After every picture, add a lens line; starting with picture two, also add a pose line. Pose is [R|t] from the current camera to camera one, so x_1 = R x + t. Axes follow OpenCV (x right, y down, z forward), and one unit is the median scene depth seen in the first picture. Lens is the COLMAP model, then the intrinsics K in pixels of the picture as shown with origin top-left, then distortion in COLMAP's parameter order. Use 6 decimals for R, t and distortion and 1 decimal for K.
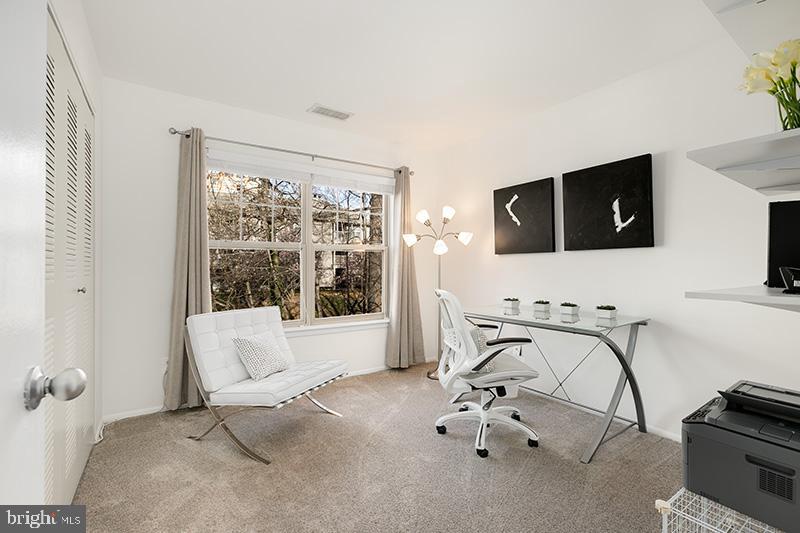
lens RADIAL K [[356.2, 0, 397.1], [0, 356.2, 267.2], [0, 0, 1]] dist [-0.001277, 0.000595]
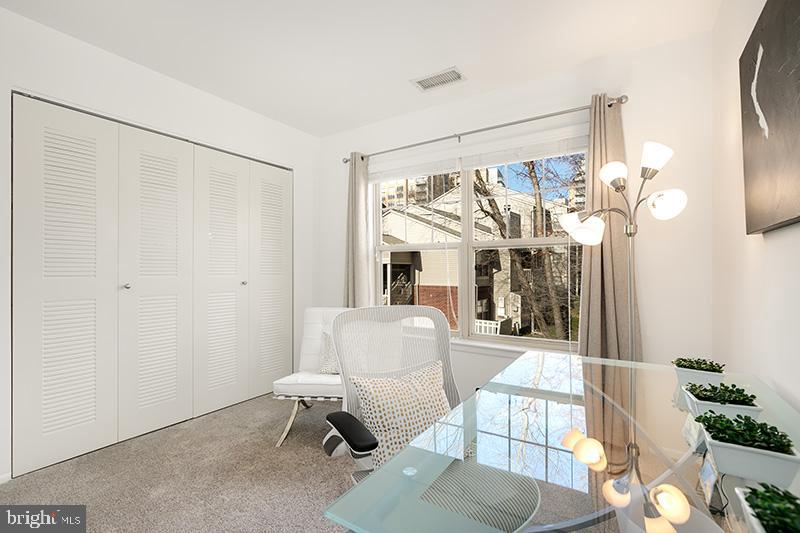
lens RADIAL K [[356.2, 0, 397.1], [0, 356.2, 267.2], [0, 0, 1]] dist [-0.001277, 0.000595]
pose [[0.383227, -0.001920, -0.923652, 0.511253], [-0.005116, 0.999978, -0.004202, -0.000144], [0.923640, 0.006336, 0.383209, 0.583424]]
